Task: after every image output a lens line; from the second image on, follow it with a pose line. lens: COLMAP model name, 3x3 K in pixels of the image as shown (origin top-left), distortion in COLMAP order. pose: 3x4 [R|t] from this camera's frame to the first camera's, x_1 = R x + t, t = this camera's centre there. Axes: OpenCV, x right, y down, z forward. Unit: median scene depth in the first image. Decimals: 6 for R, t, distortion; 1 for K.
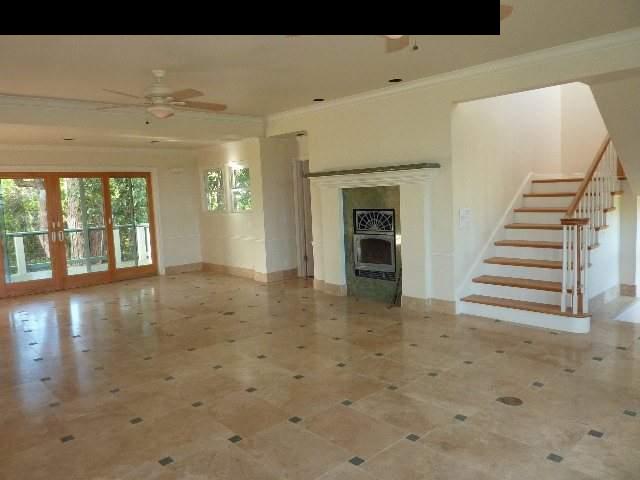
lens RADIAL K [[495.0, 0, 322.5], [0, 495.0, 240.0], [0, 0, 1]] dist [-0.030897, -0.003339]
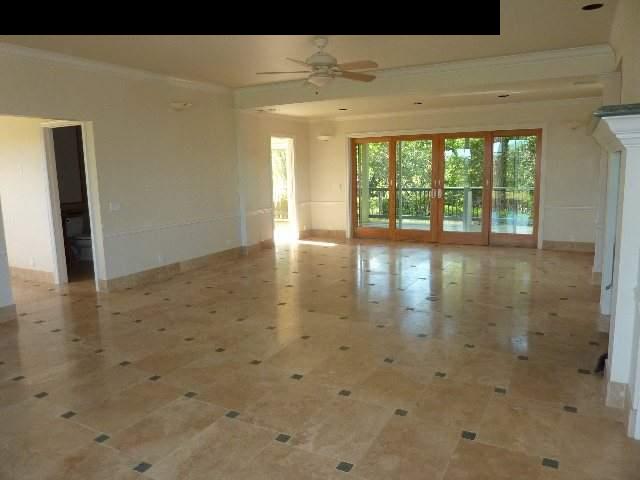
lens RADIAL K [[495.0, 0, 321.8], [0, 495.0, 239.5], [0, 0, 1]] dist [-0.030897, -0.003339]
pose [[0.277365, 0.172833, -0.945091, 0.807006], [-0.077859, 0.984495, 0.157189, -0.107595], [0.957605, 0.029986, 0.286521, 0.814505]]
